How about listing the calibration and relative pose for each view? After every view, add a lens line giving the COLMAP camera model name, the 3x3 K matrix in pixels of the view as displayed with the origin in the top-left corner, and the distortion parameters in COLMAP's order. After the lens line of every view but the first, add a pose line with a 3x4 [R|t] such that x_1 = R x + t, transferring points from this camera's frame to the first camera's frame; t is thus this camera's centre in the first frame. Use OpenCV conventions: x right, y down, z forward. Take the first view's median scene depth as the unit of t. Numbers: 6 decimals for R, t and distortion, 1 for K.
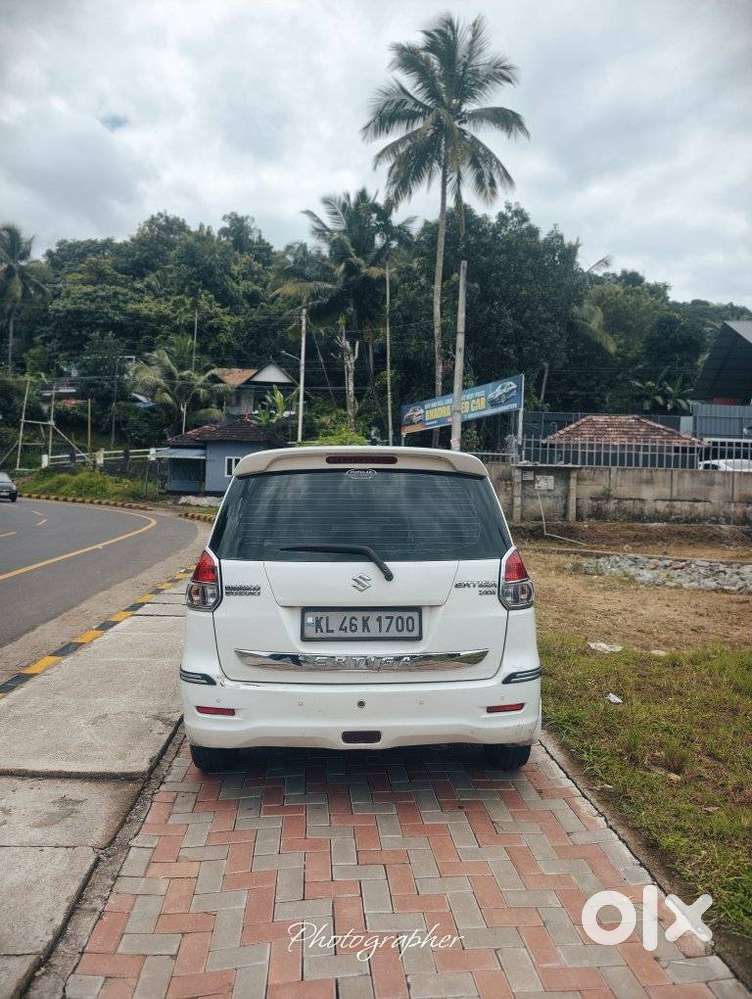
lens RADIAL K [[700.2, 0, 394.5], [0, 700.2, 490.1], [0, 0, 1]] dist [0.010005, -0.027155]
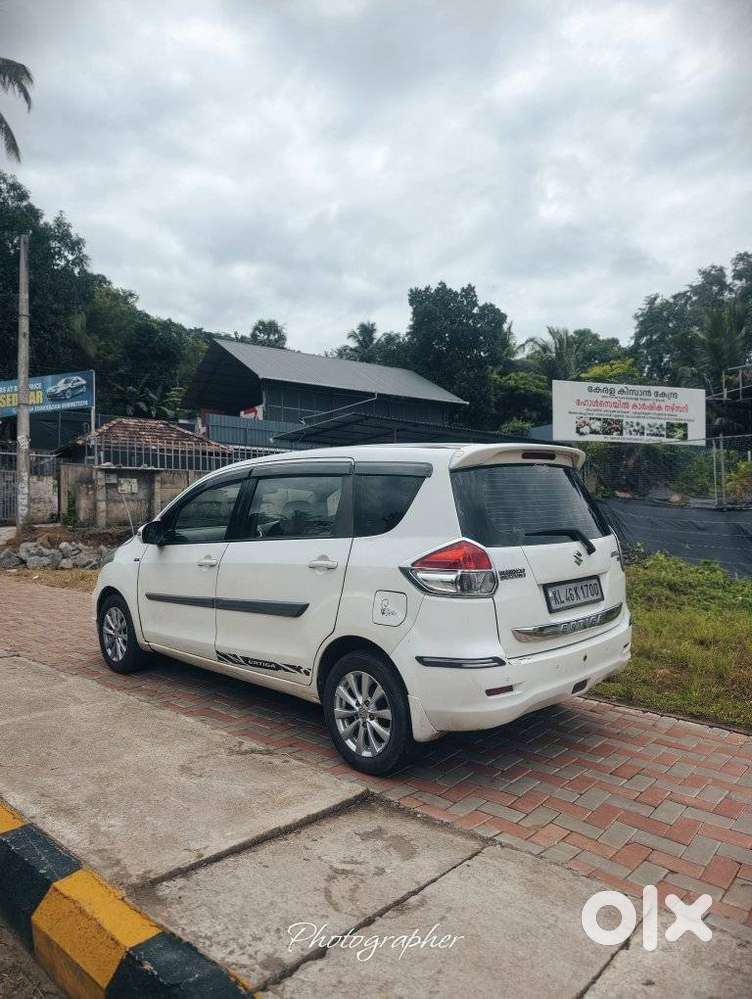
lens RADIAL K [[702.0, 0, 385.9], [0, 702.0, 481.9], [0, 0, 1]] dist [-0.005281, -0.009201]
pose [[0.716054, -0.000031, 0.698045, -0.199323], [0.013991, 0.999800, -0.014308, 0.002502], [-0.697905, 0.020011, 0.715911, 0.064285]]
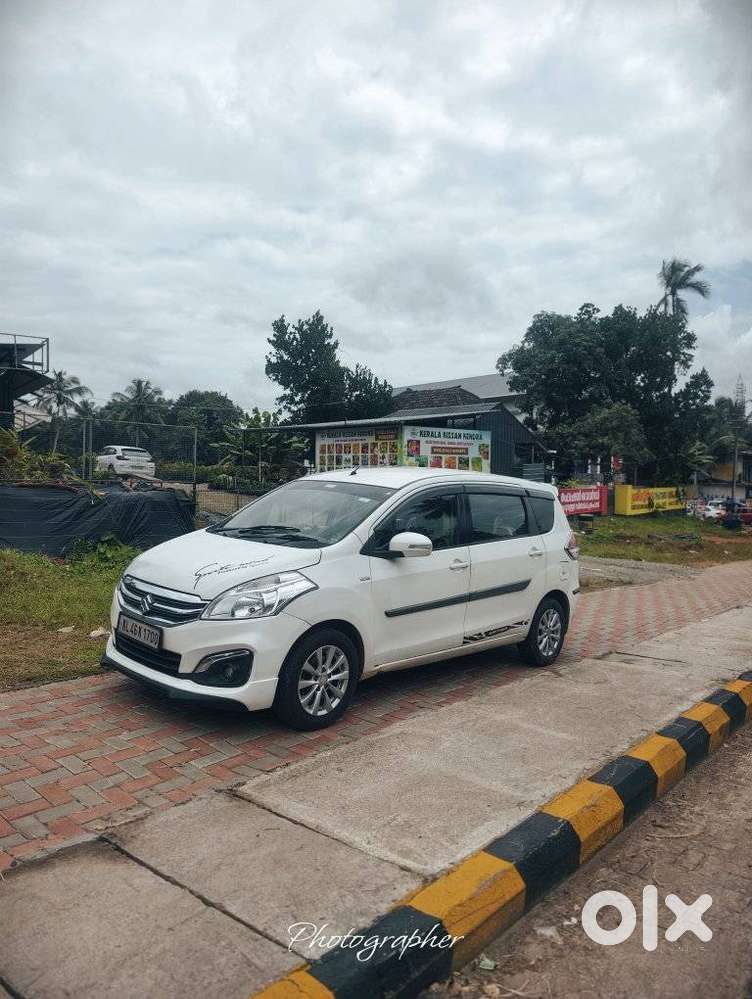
lens RADIAL K [[701.8, 0, 372.1], [0, 701.8, 488.3], [0, 0, 1]] dist [0.003401, -0.008900]
pose [[-0.704802, -0.057686, 0.707055, -0.251669], [-0.064740, 0.997760, 0.016870, -0.008533], [-0.706444, -0.033884, -0.706958, 0.551425]]
